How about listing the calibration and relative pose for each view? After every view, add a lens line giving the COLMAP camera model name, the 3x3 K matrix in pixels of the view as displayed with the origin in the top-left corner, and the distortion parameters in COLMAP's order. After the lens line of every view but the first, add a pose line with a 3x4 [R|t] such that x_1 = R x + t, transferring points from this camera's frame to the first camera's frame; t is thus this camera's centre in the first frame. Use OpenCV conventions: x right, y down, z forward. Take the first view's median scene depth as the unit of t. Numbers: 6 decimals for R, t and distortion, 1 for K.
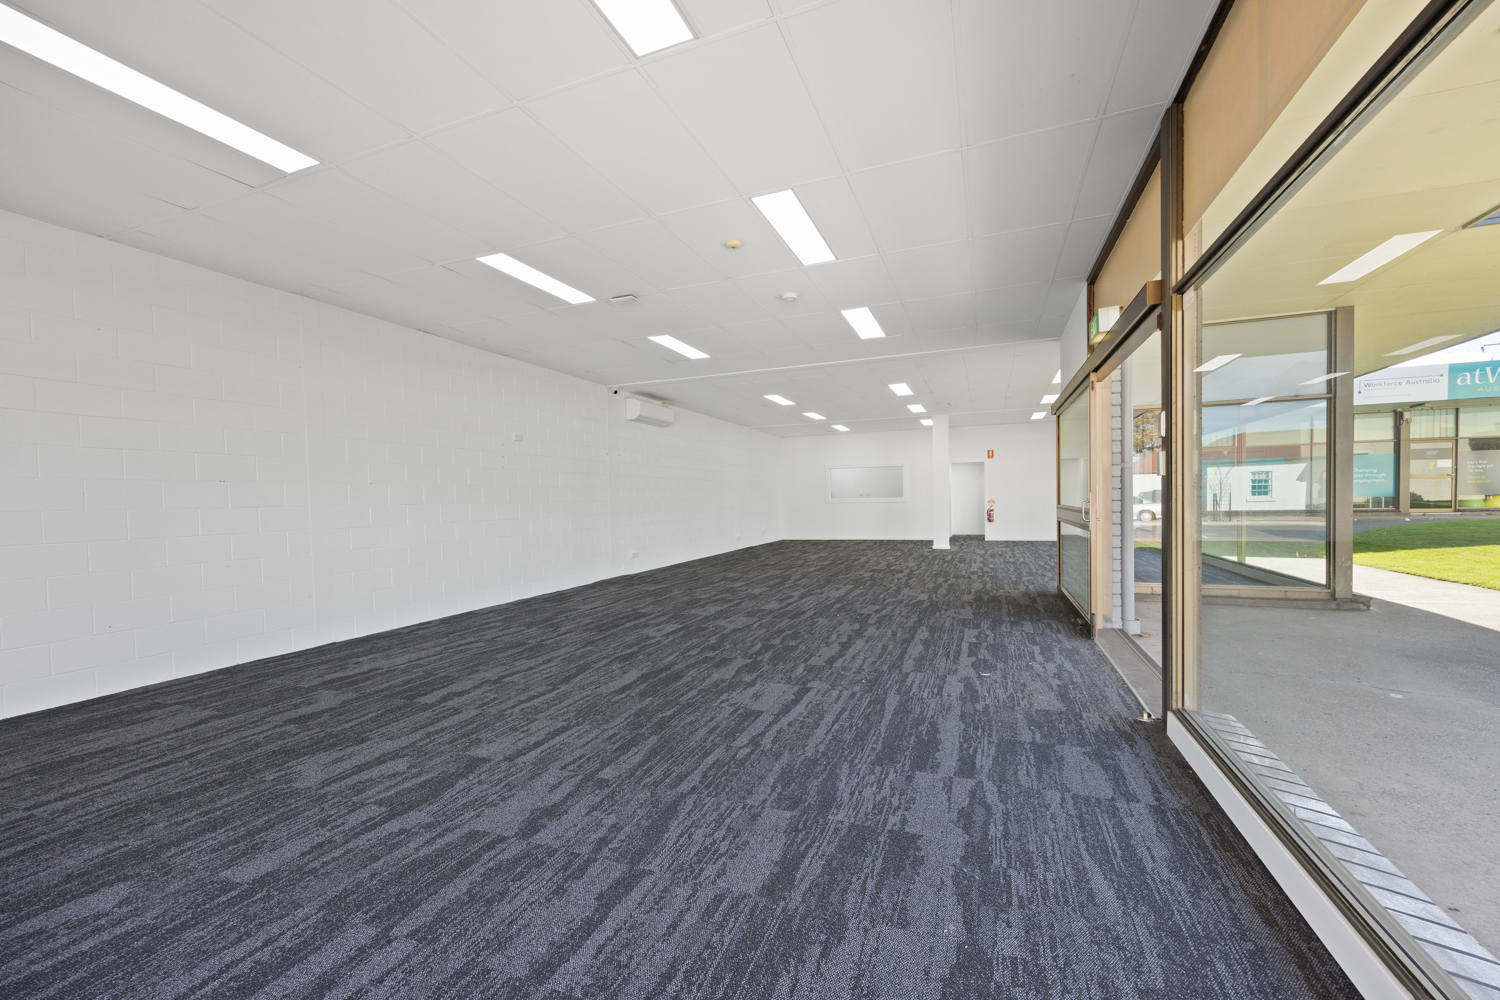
lens RADIAL K [[622.2, 0, 740.4], [0, 622.2, 516.0], [0, 0, 1]] dist [-0.003296, -0.000290]
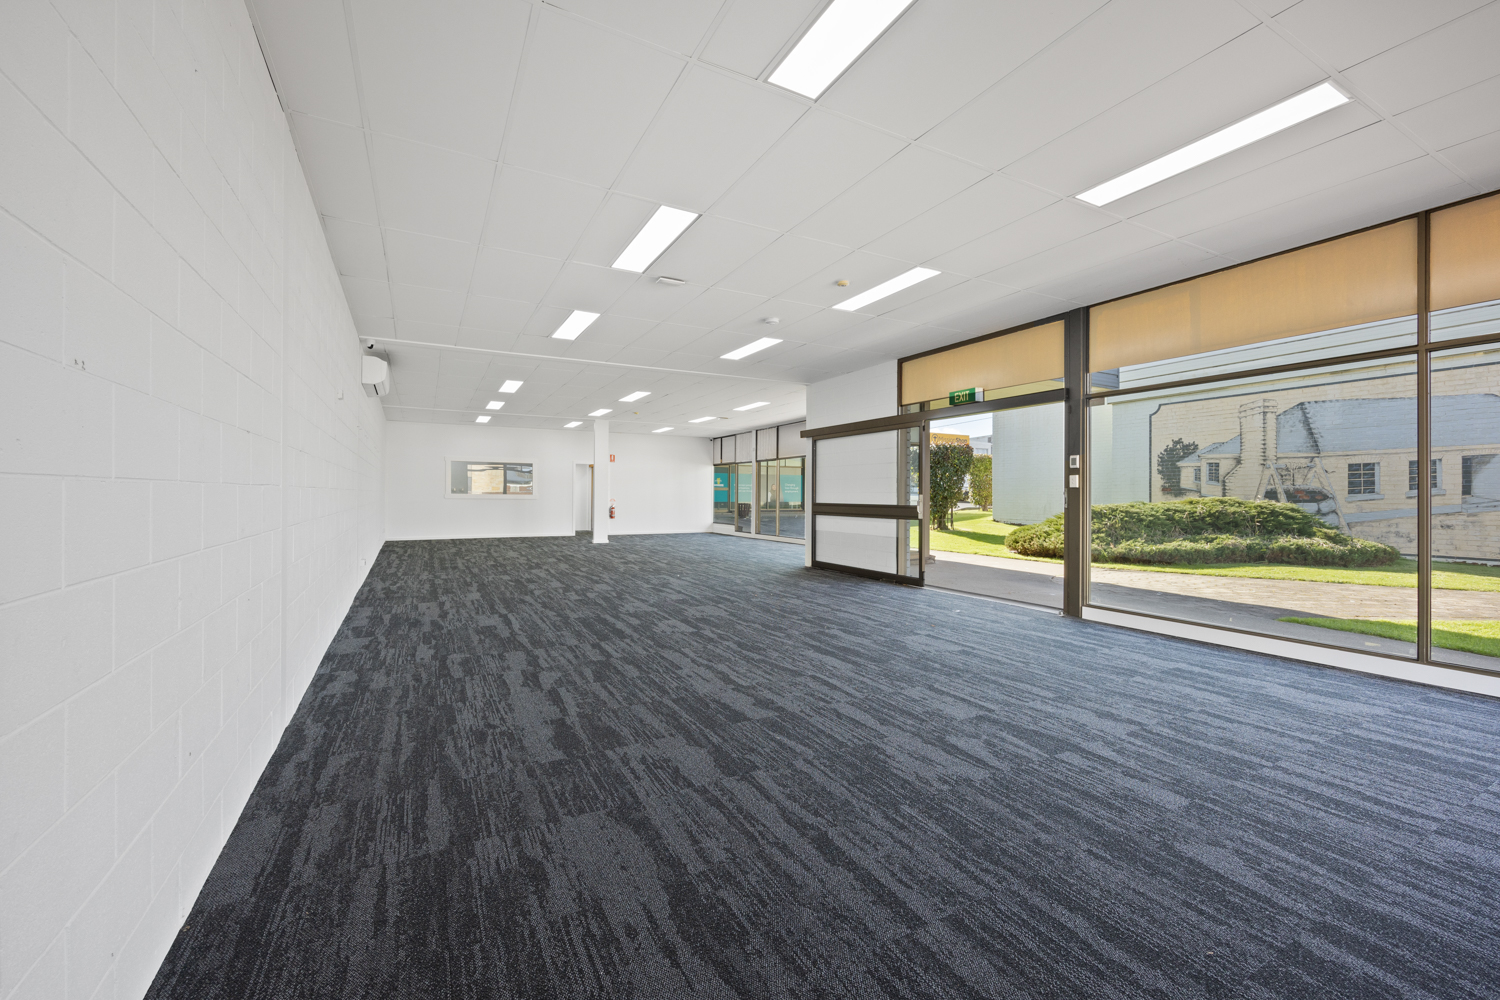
lens RADIAL K [[601.7, 0, 751.2], [0, 601.7, 494.2], [0, 0, 1]] dist [-0.003839, -0.000009]
pose [[0.638236, 0.024776, 0.769442, -1.214797], [0.002342, 0.999415, -0.034123, 0.015874], [-0.769837, 0.023580, 0.637805, 0.482138]]
